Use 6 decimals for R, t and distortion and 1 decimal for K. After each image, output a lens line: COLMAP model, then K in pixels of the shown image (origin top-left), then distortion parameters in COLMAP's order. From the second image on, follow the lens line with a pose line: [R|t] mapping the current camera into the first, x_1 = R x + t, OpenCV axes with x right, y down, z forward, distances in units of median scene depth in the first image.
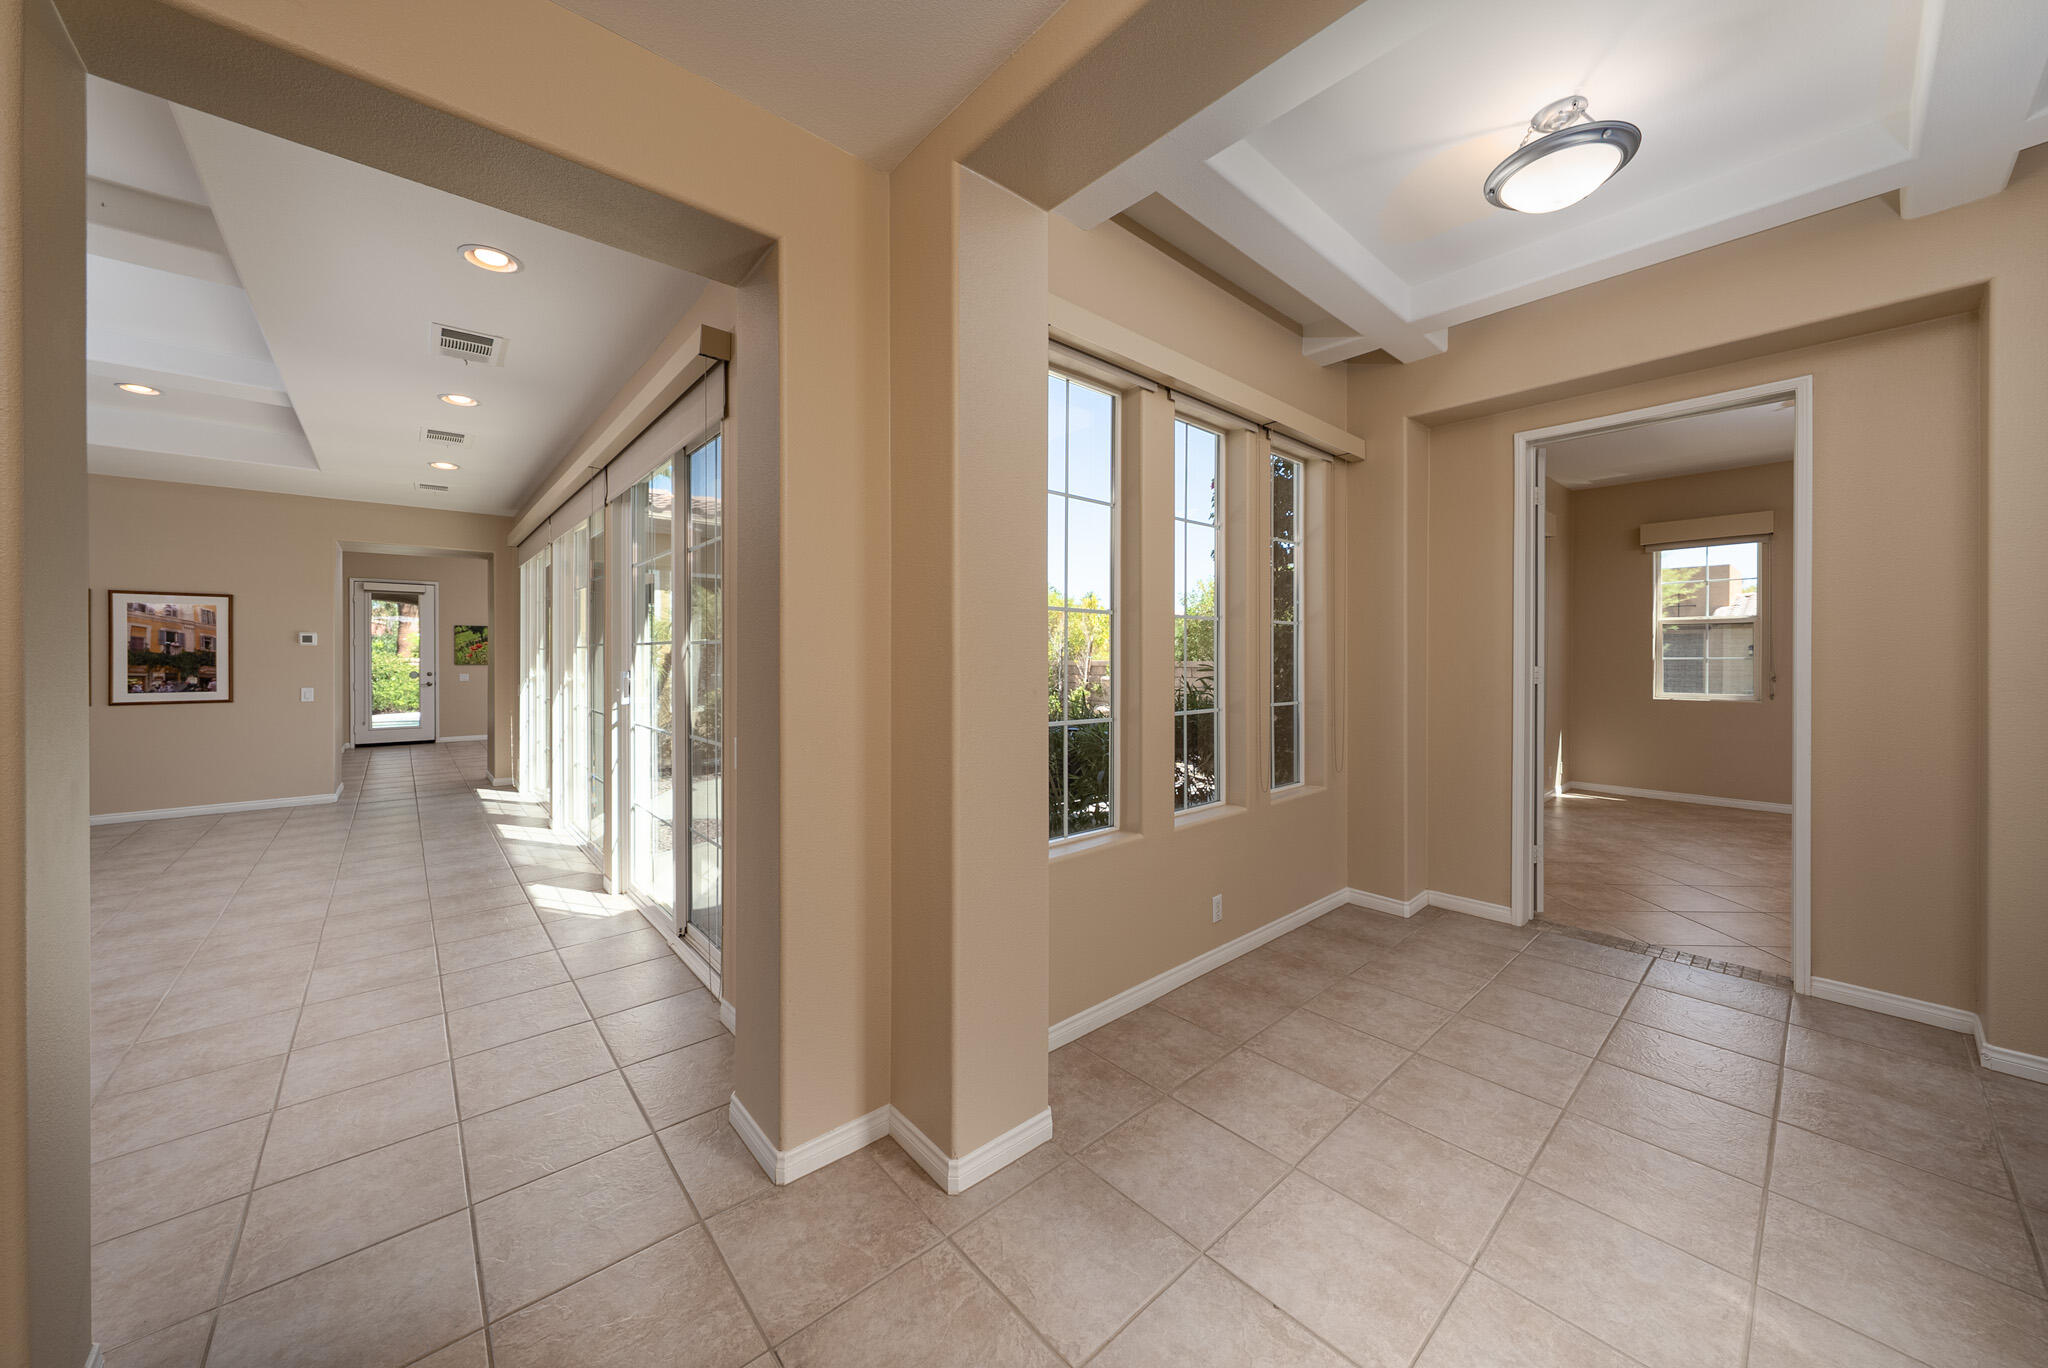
lens RADIAL K [[703.3, 0, 1013.2], [0, 703.3, 652.9], [0, 0, 1]] dist [-0.001536, 0.001245]
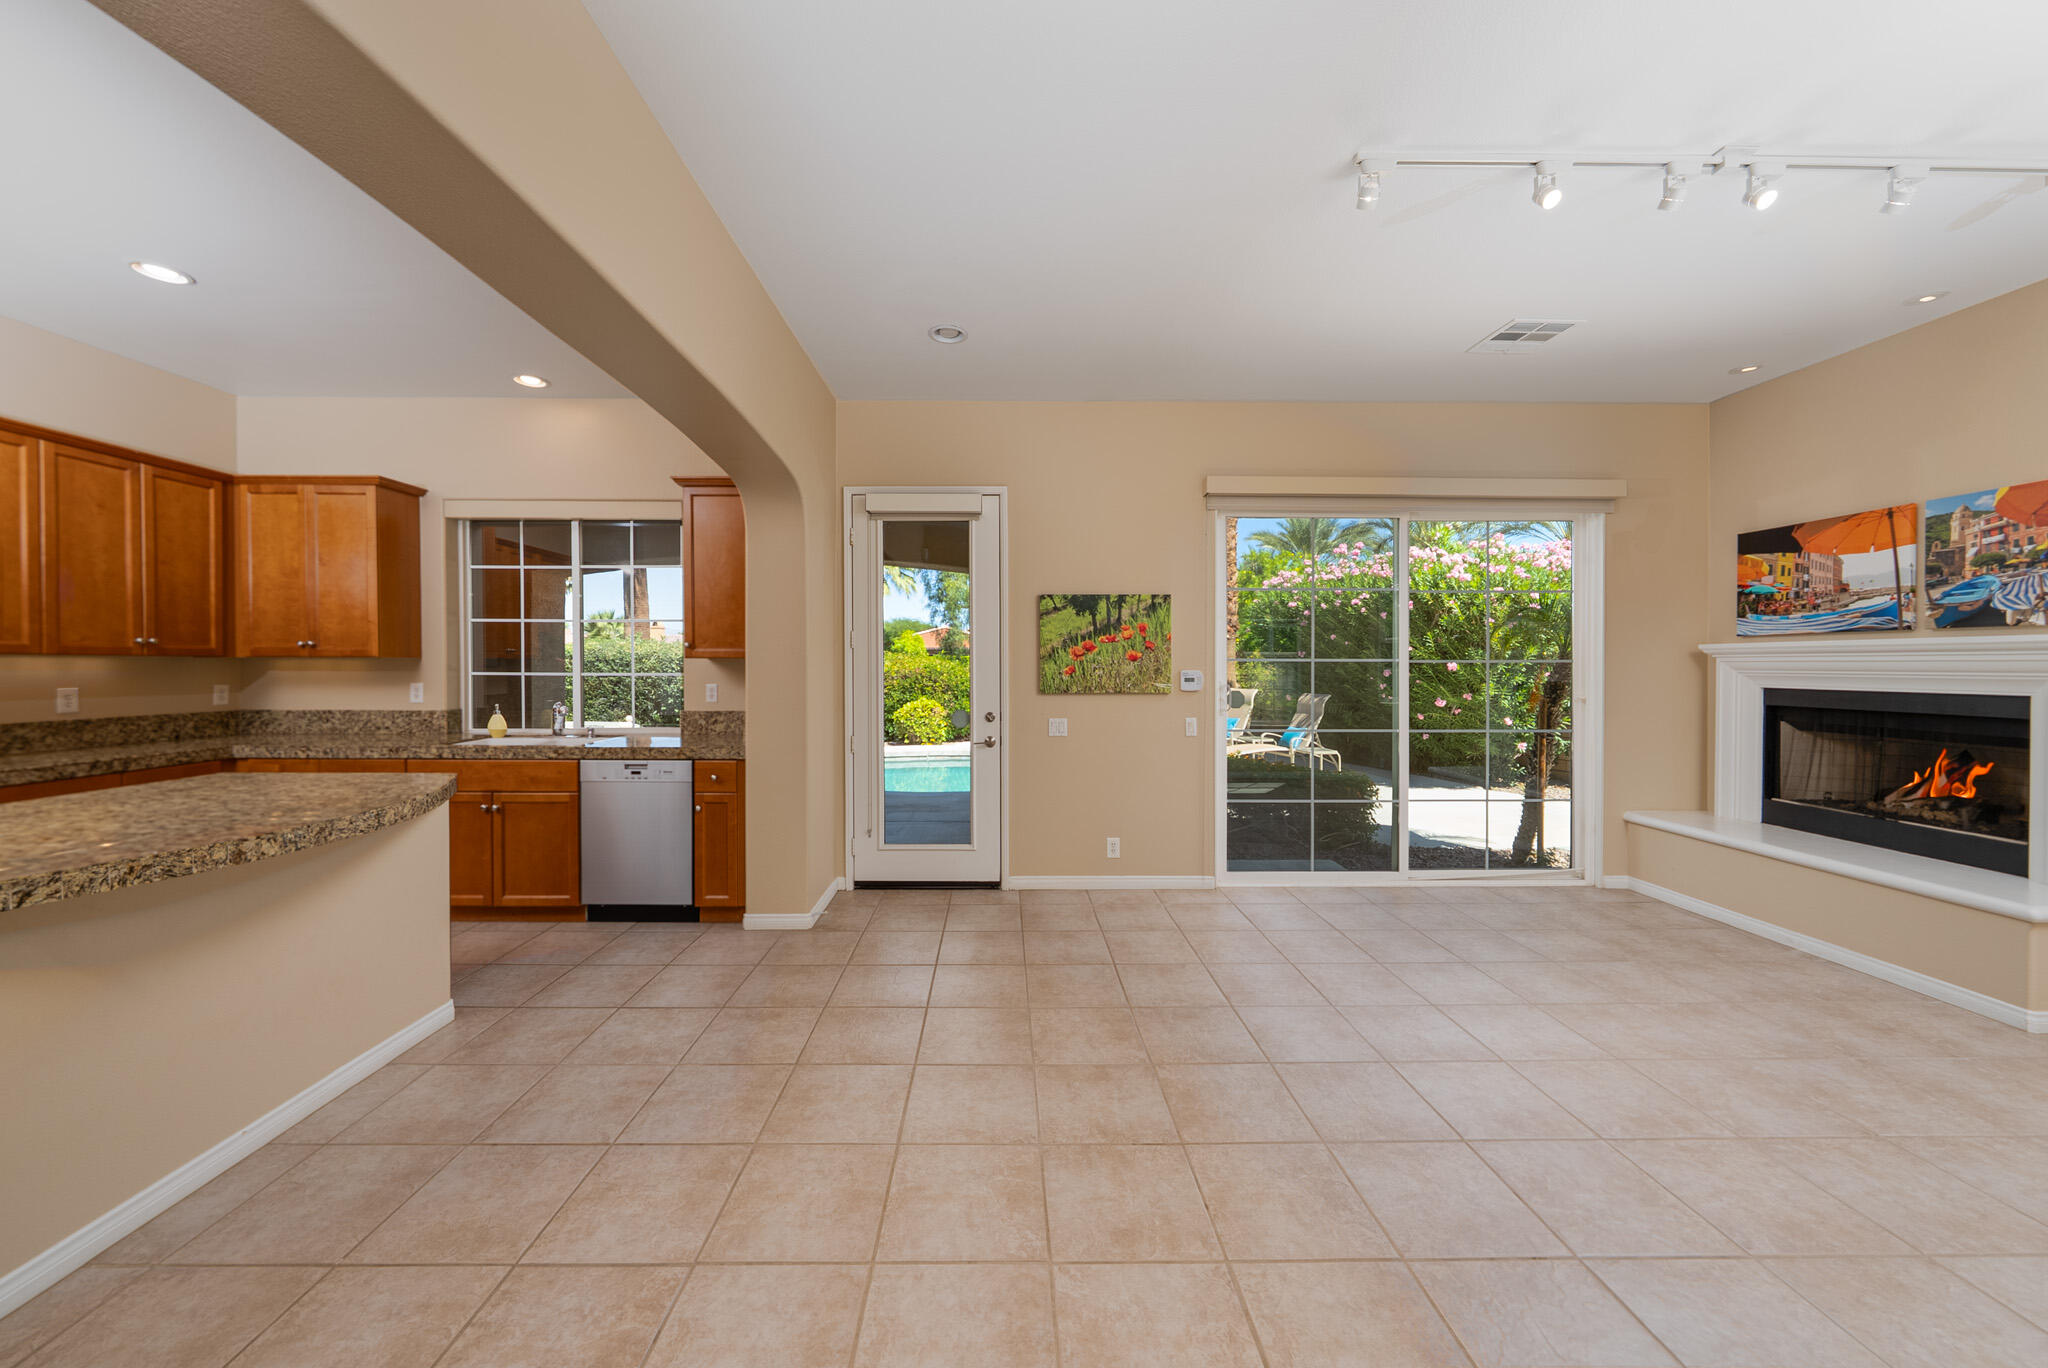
lens RADIAL K [[703.3, 0, 989.6], [0, 703.3, 667.1], [0, 0, 1]] dist [-0.001536, 0.001245]
pose [[0.763406, 0.000645, -0.645919, -0.619653], [0.003838, 0.999977, 0.005535, -0.000892], [0.645907, -0.006705, 0.763386, 0.752145]]
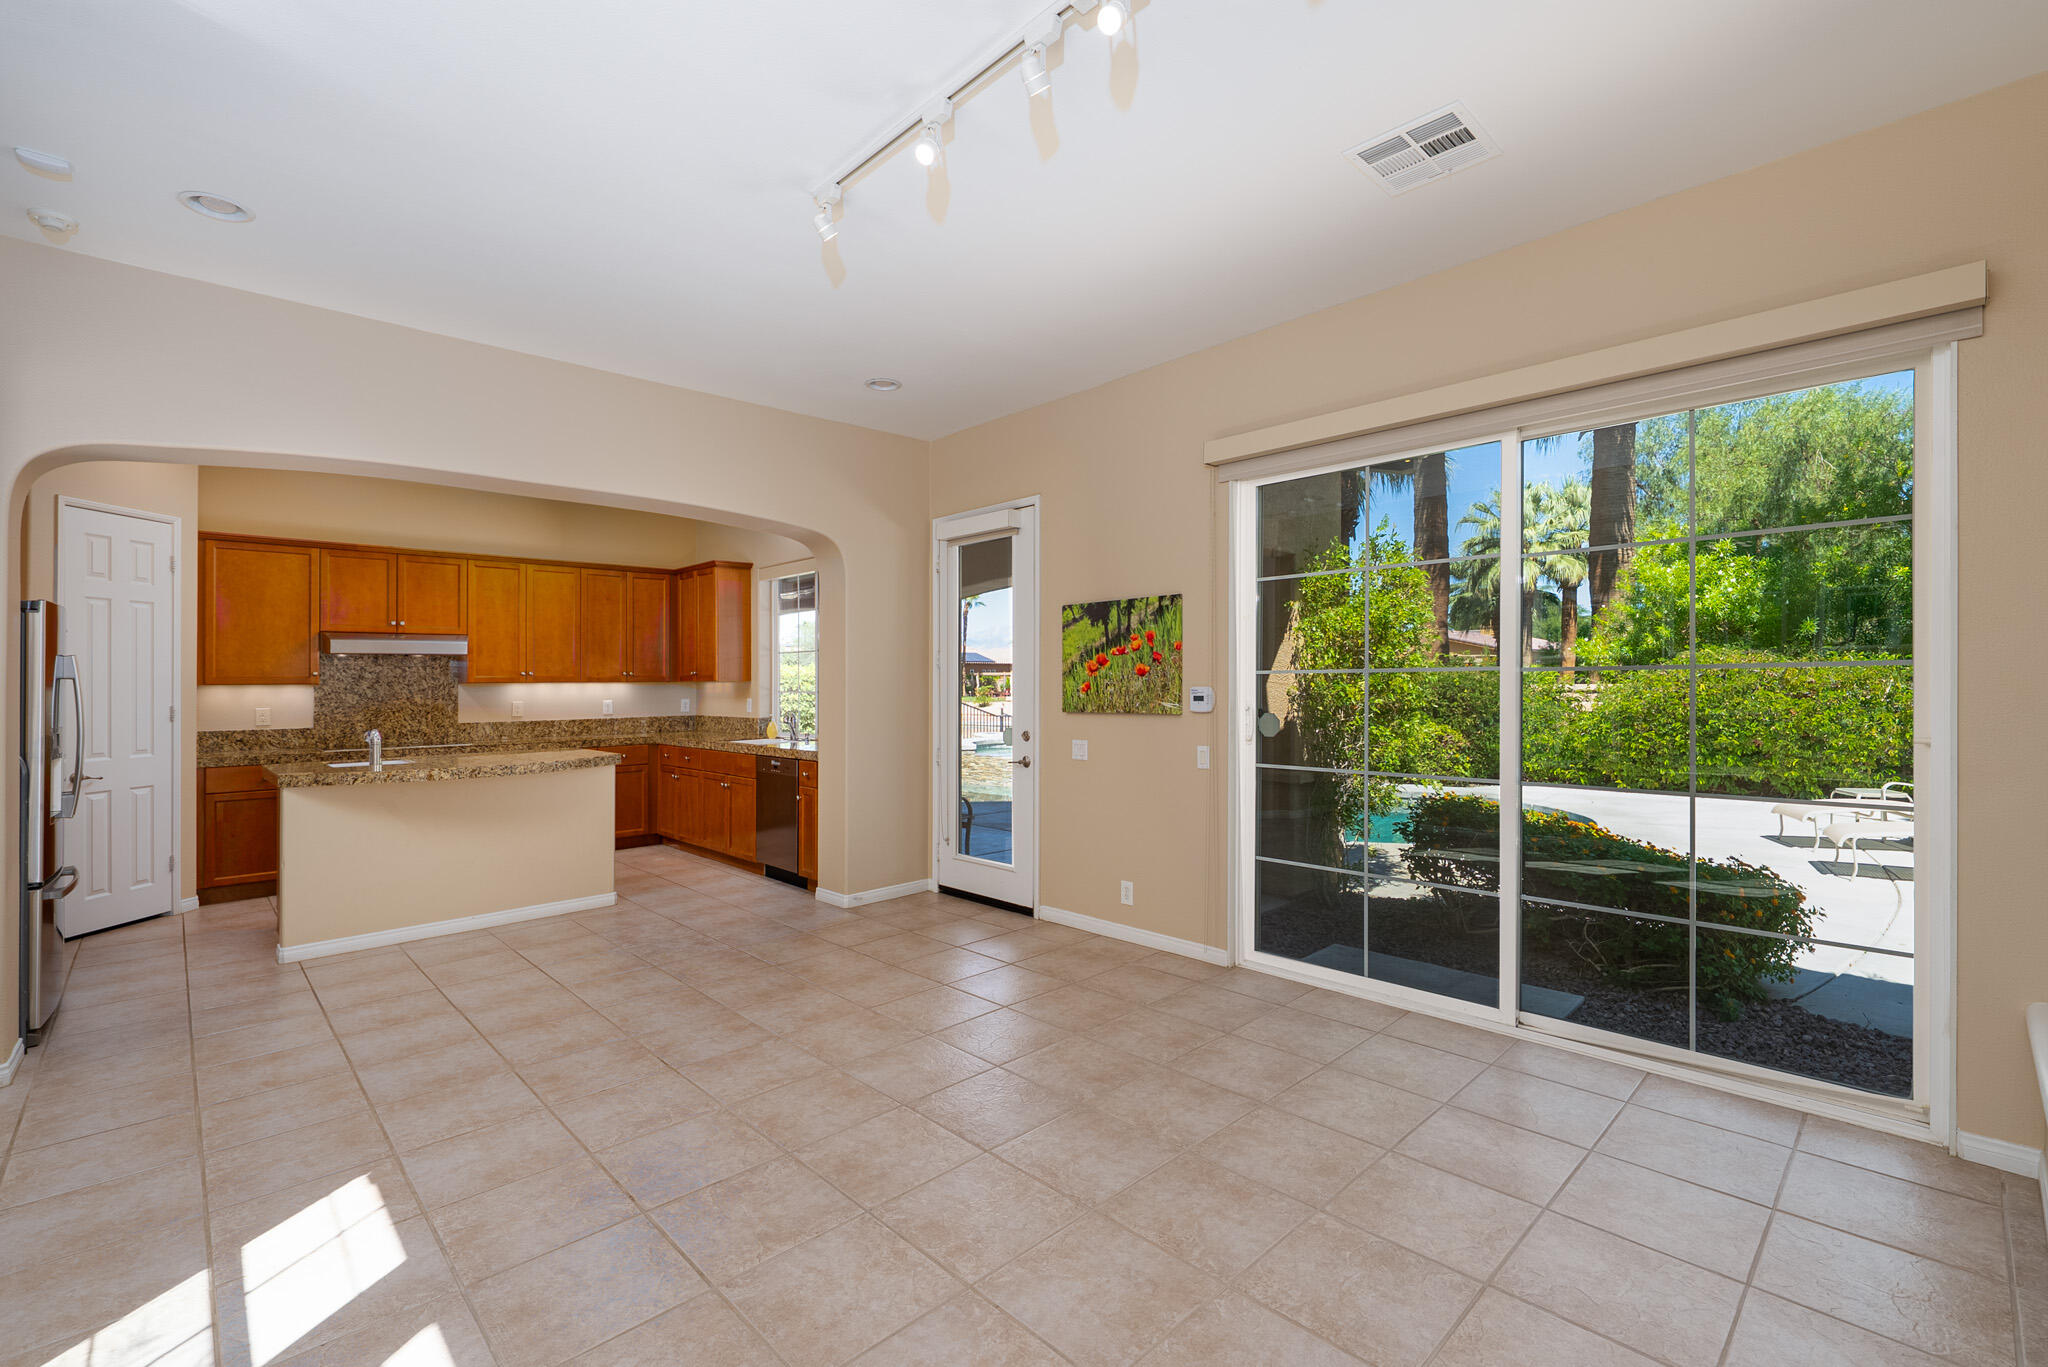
lens RADIAL K [[858.1, 0, 1018.7], [0, 858.1, 662.9], [0, 0, 1]] dist [0.005505, -0.001940]
pose [[0.075307, -0.024790, -0.996852, -0.387372], [0.016562, 0.999584, -0.023607, 0.000855], [0.997023, -0.014732, 0.075686, 1.043521]]
